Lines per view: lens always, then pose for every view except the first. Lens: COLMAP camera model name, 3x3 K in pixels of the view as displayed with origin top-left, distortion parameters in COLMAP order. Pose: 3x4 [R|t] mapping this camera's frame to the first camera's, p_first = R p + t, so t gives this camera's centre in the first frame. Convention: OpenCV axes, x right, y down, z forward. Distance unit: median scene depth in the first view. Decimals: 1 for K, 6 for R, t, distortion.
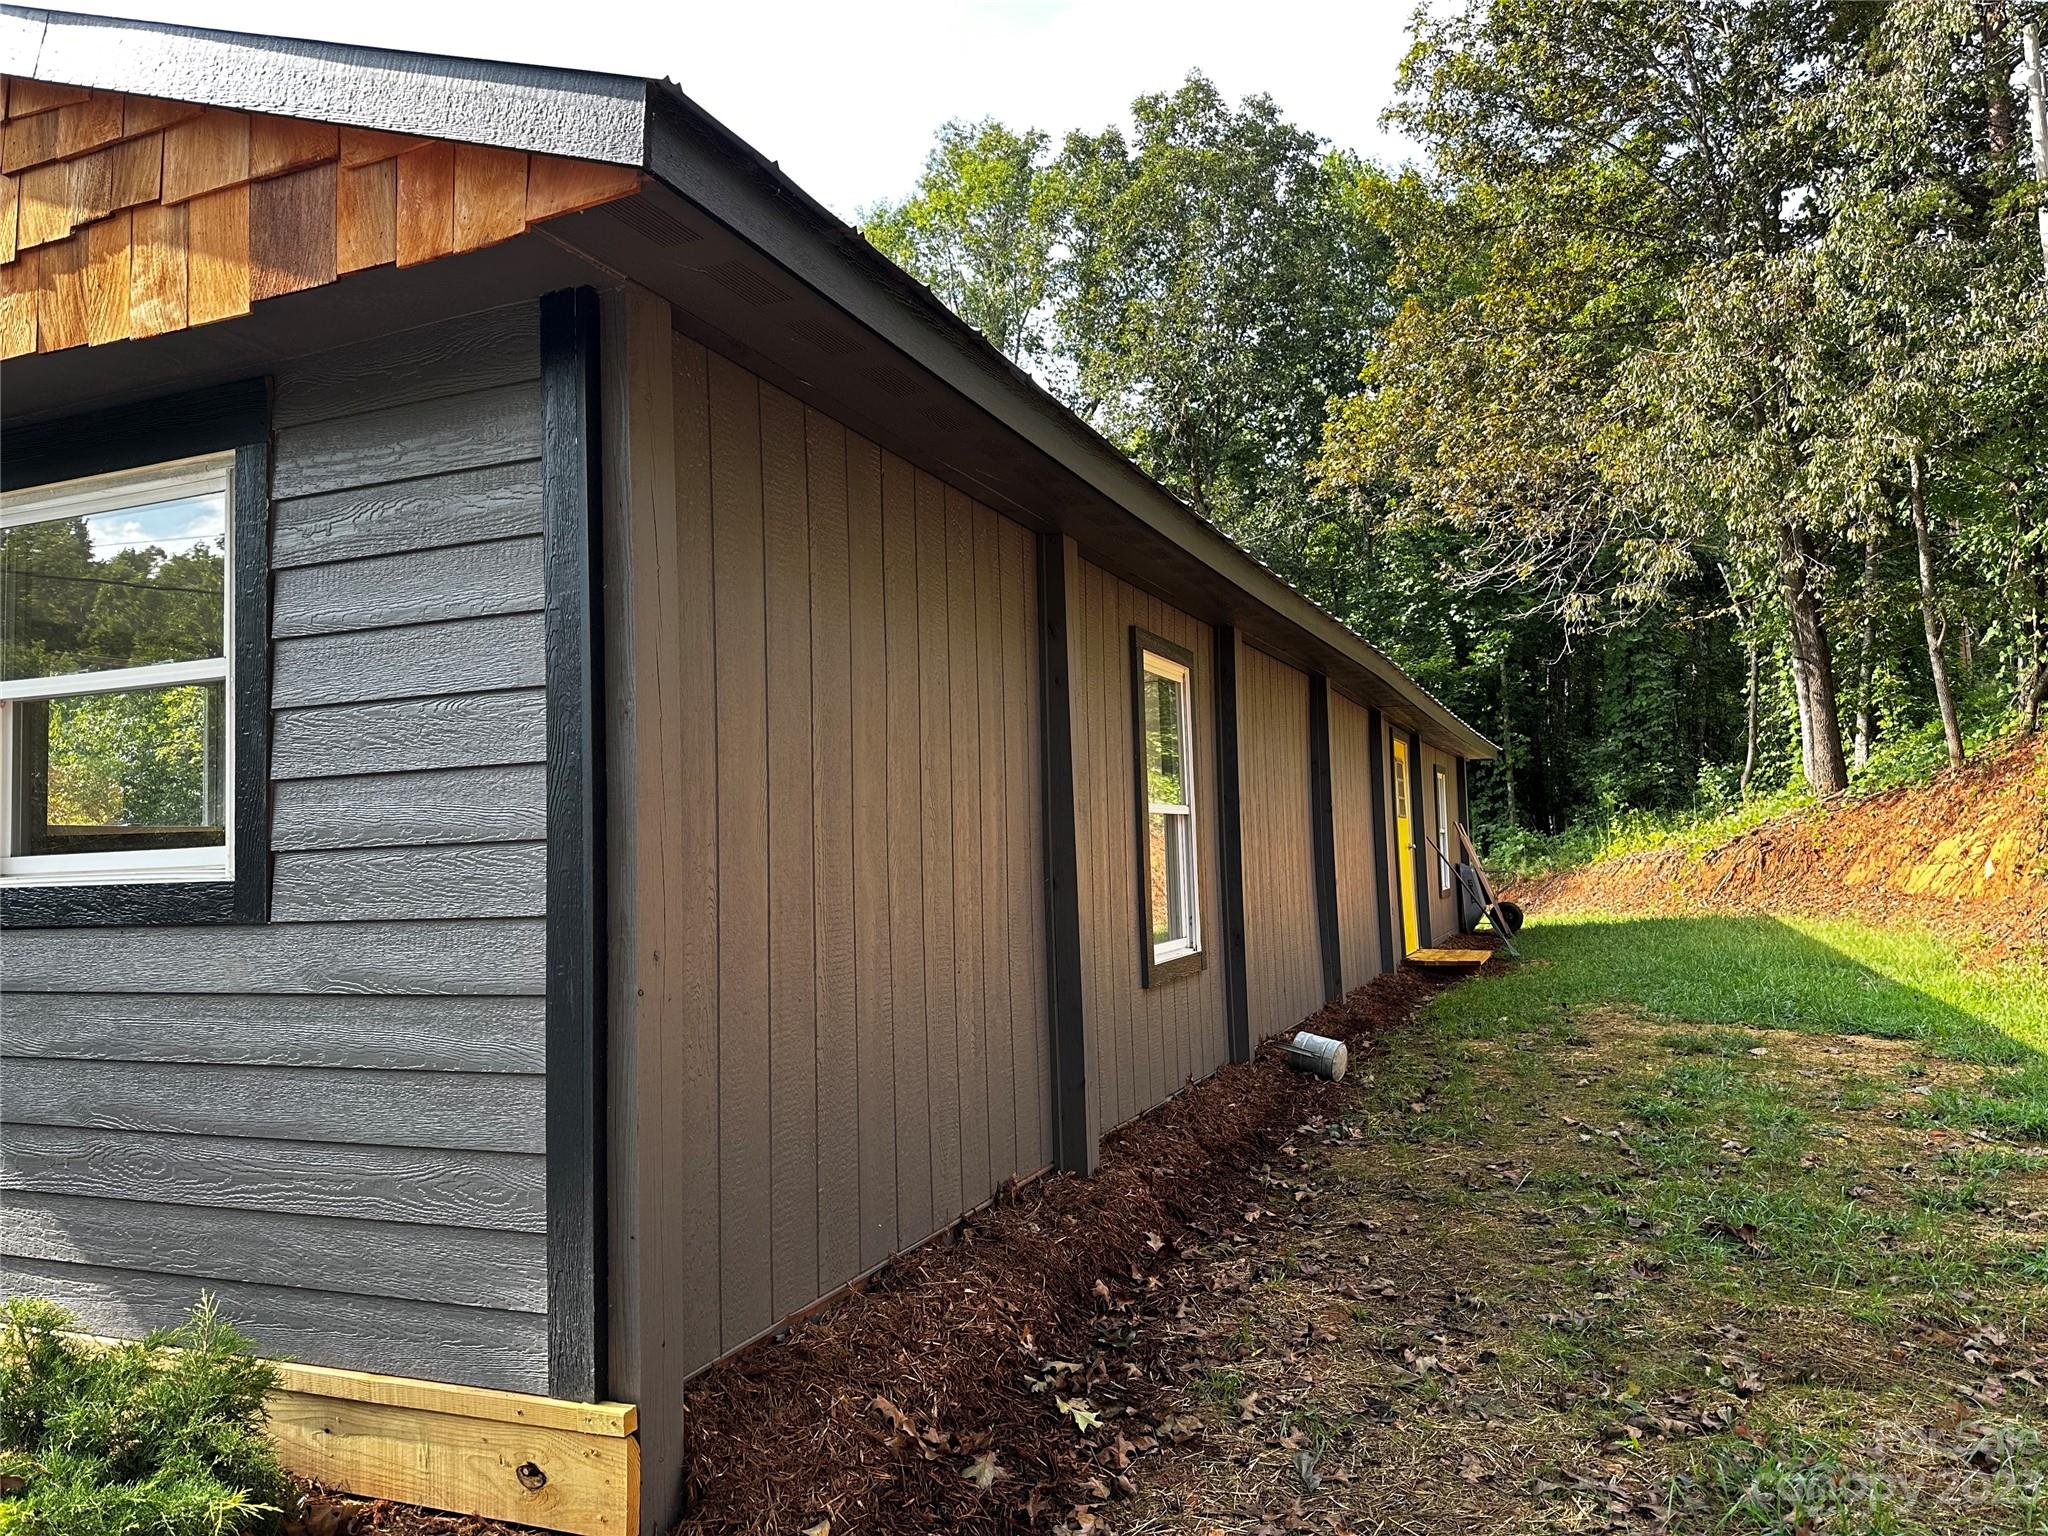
lens RADIAL K [[1472.3, 0, 1024.0], [0, 1472.3, 768.0], [0, 0, 1]] dist [0.016968, 0.003770]
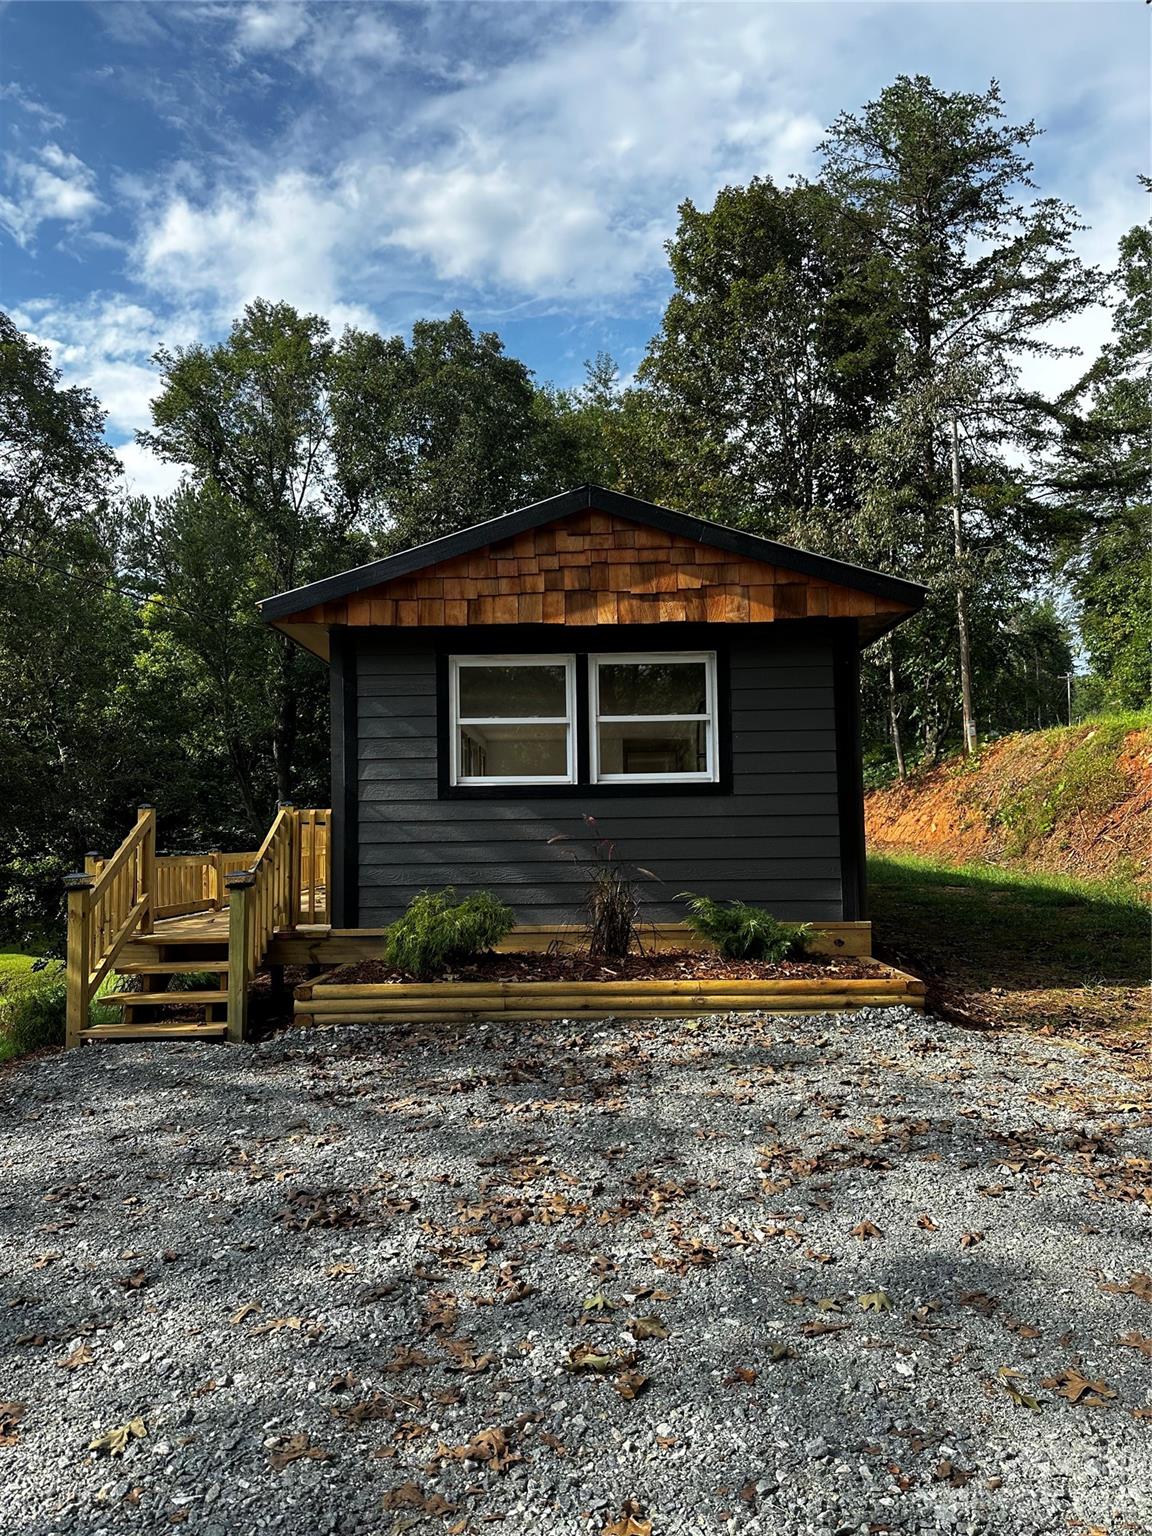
lens RADIAL K [[1072.9, 0, 576.0], [0, 1072.9, 768.0], [0, 0, 1]] dist [0.185063, -0.265943]
pose [[0.932019, 0.036156, 0.360600, -0.334345], [-0.034729, 0.999342, -0.010440, 0.015732], [-0.360740, -0.002793, 0.932662, -0.222160]]
